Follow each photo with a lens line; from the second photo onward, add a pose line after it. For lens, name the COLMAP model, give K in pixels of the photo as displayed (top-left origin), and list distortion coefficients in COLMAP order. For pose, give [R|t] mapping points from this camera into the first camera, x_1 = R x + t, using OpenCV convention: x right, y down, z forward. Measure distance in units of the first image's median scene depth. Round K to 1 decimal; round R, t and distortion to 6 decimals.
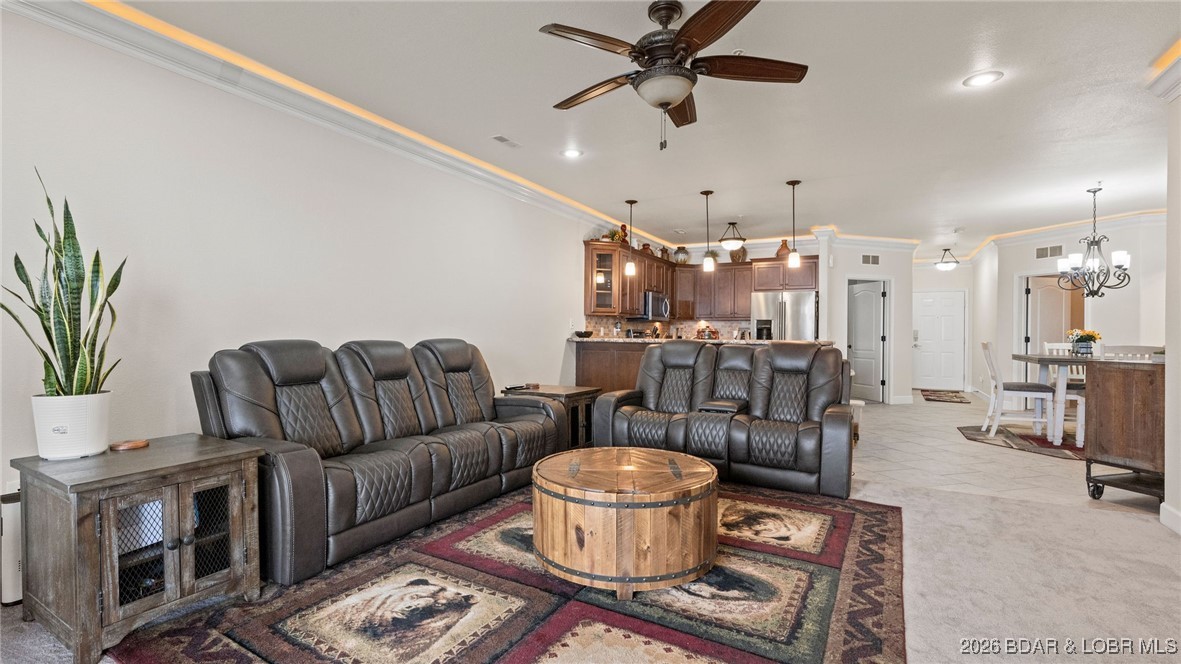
lens RADIAL K [[530.5, 0, 584.6], [0, 530.5, 334.9], [0, 0, 1]] dist [-0.008190, 0.002453]
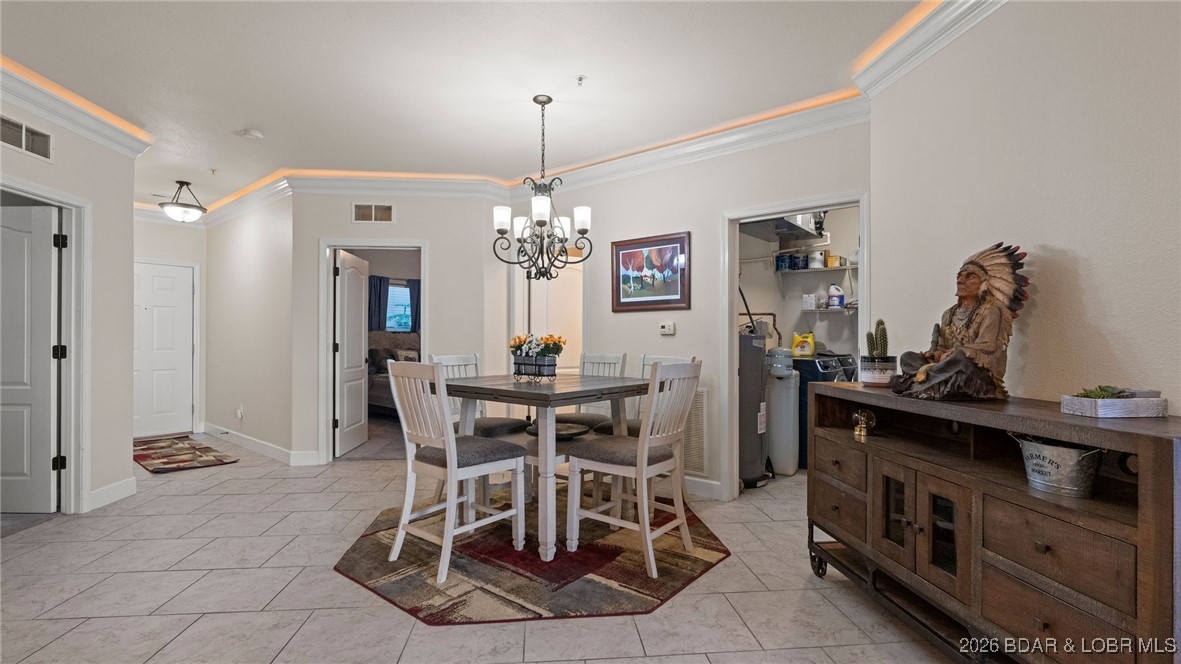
lens RADIAL K [[530.5, 0, 586.8], [0, 530.5, 338.1], [0, 0, 1]] dist [-0.008190, 0.002453]
pose [[0.181454, -0.004946, 0.983387, 0.281400], [-0.000435, 0.999987, 0.005110, -0.006473], [-0.983399, -0.001355, 0.181449, 0.613523]]
